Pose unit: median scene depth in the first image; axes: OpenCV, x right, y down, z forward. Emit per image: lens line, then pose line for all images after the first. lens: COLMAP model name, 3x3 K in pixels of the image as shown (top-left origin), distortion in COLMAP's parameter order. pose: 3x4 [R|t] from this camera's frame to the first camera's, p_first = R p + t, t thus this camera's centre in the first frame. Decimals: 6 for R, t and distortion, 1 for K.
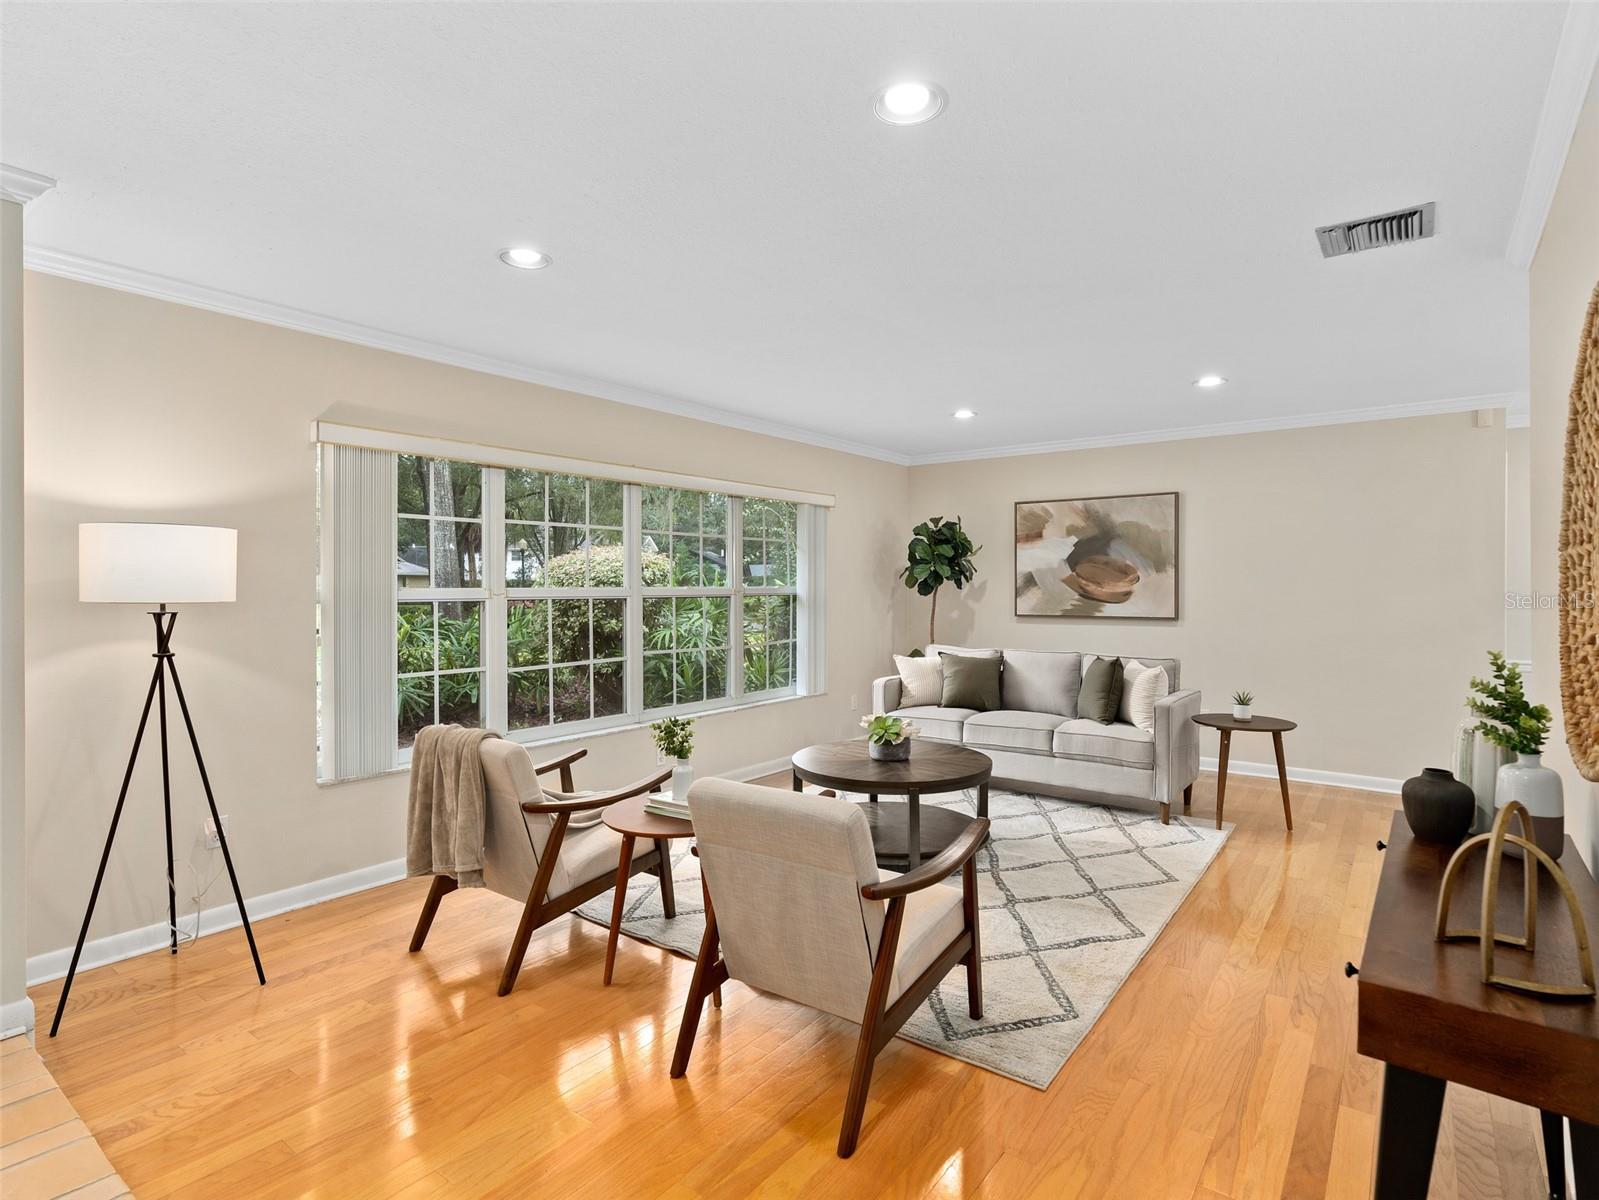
lens RADIAL K [[820.2, 0, 800.8], [0, 820.2, 595.7], [0, 0, 1]] dist [-0.005310, 0.001840]
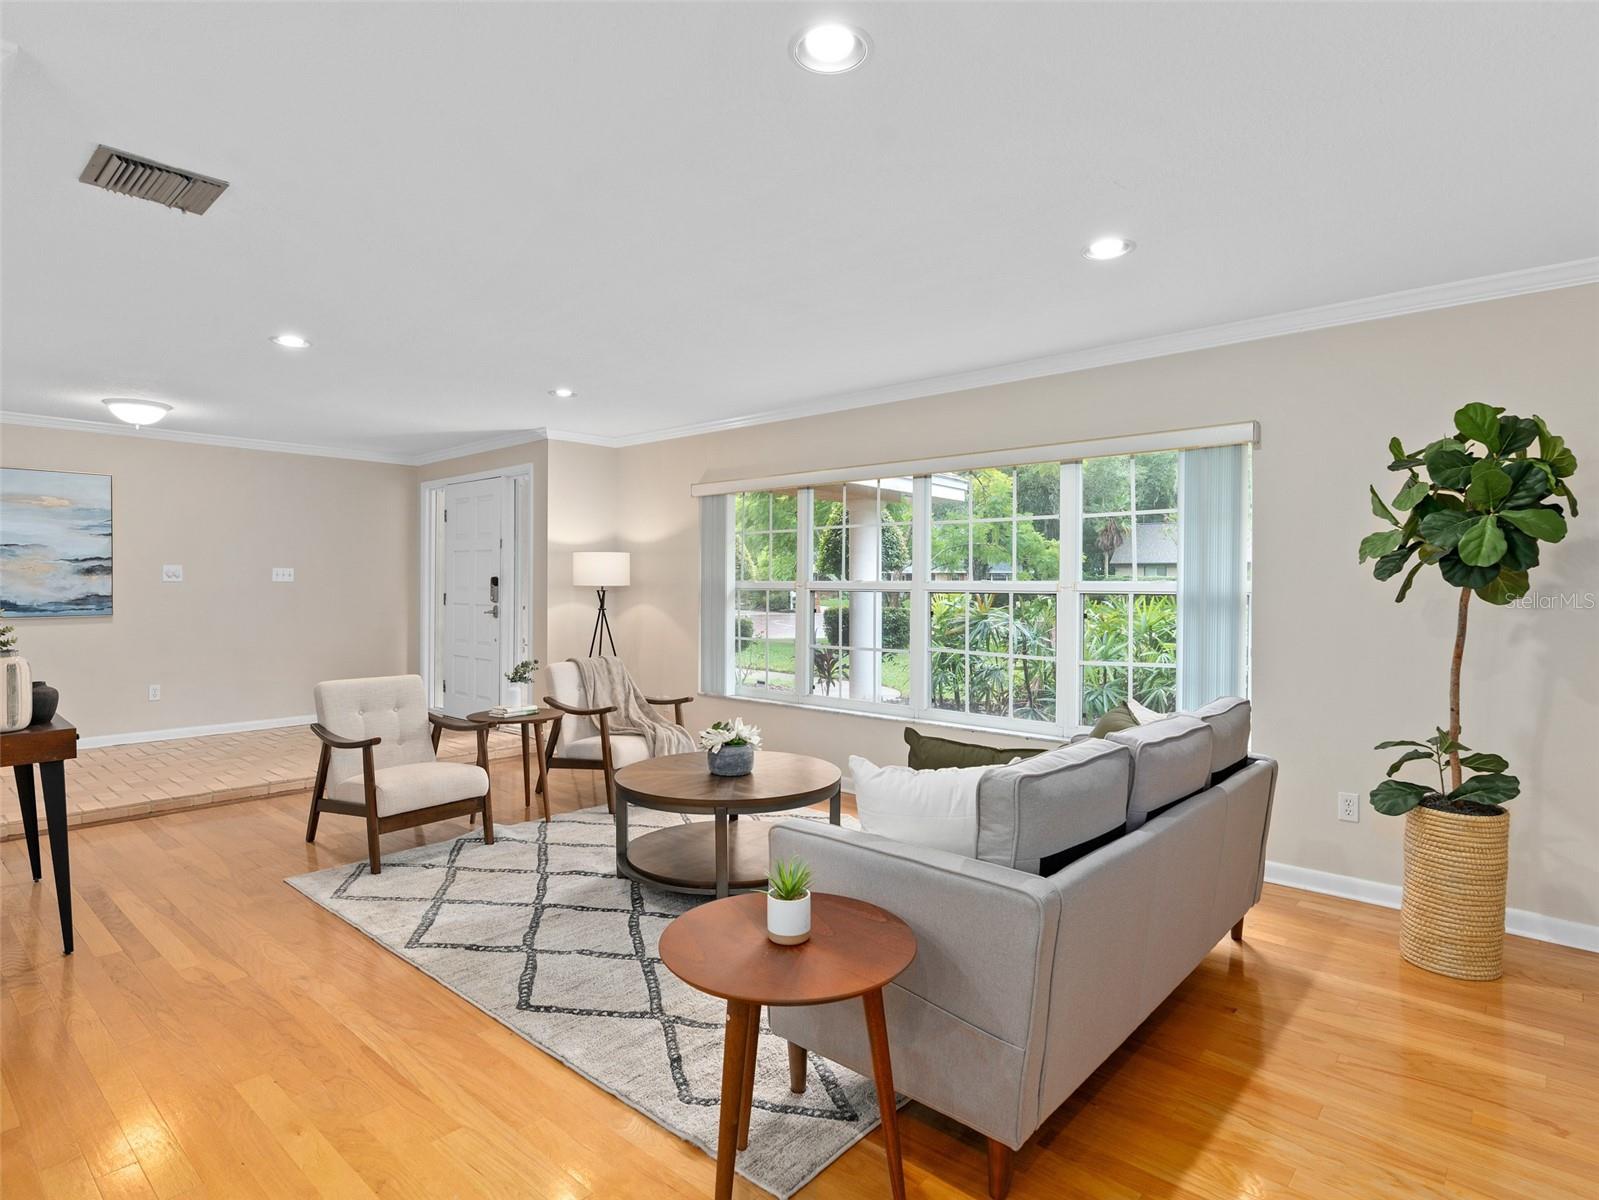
lens RADIAL K [[880.2, 0, 792.6], [0, 880.2, 595.8], [0, 0, 1]] dist [-0.012437, 0.006145]
pose [[-0.083689, 0.011010, -0.996431, 1.535799], [-0.012192, 0.999853, 0.012072, 0.001441], [0.996417, 0.013158, -0.083543, 1.709473]]
